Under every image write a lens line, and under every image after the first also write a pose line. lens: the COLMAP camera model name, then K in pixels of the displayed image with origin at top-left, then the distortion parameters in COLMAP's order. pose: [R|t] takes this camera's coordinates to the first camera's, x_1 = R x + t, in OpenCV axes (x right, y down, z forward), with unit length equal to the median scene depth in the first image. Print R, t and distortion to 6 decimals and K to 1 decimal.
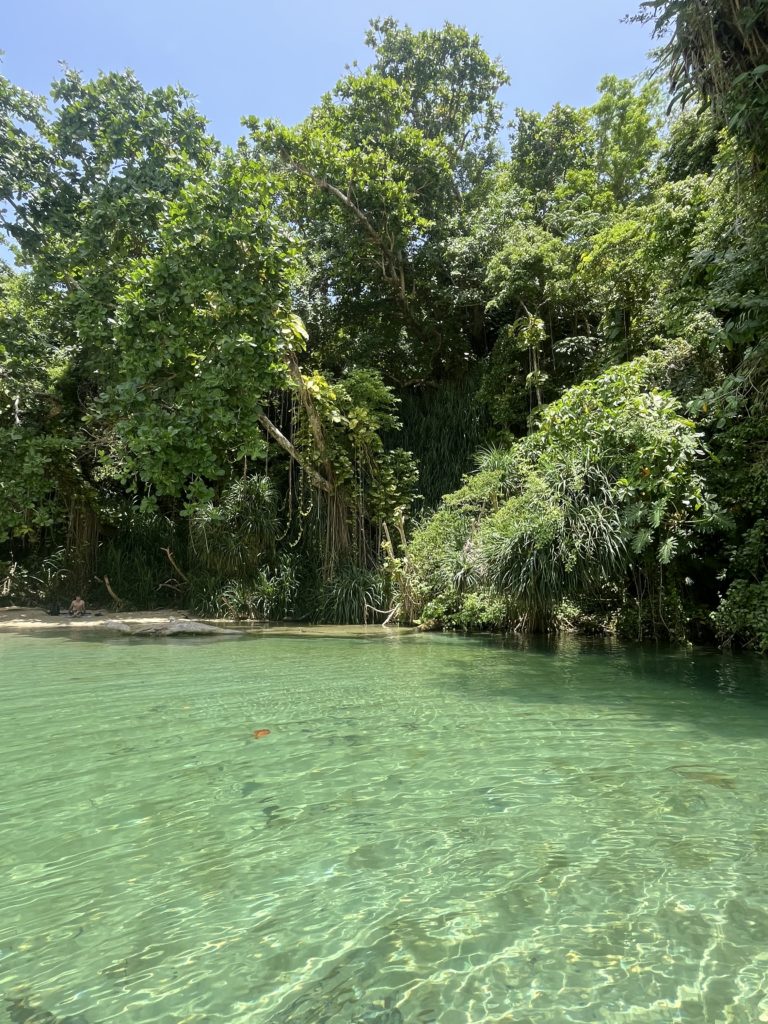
lens RADIAL K [[529.5, 0, 385.9], [0, 529.5, 511.9], [0, 0, 1]] dist [-0.001734, -0.000220]
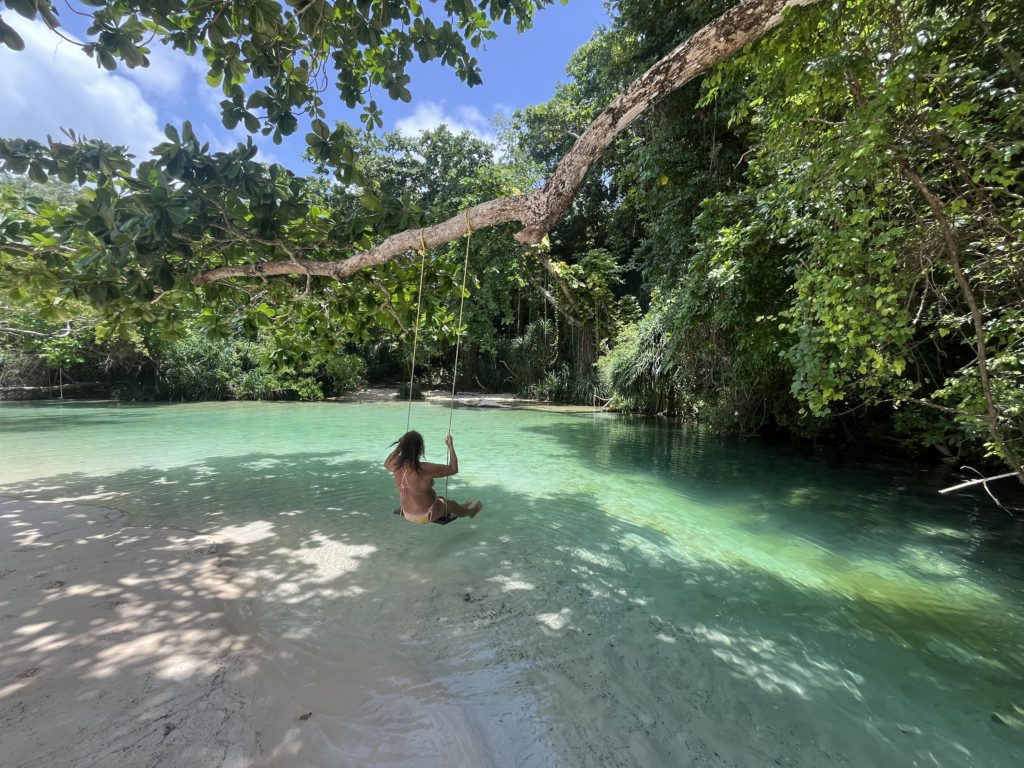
lens RADIAL K [[411.1, 0, 512.4], [0, 411.1, 383.6], [0, 0, 1]] dist [0.000406, 0.000012]
pose [[0.881645, 0.017318, -0.471594, 0.342980], [0.057001, 0.988102, 0.142847, -0.064548], [0.468457, -0.152822, 0.870169, -0.271139]]
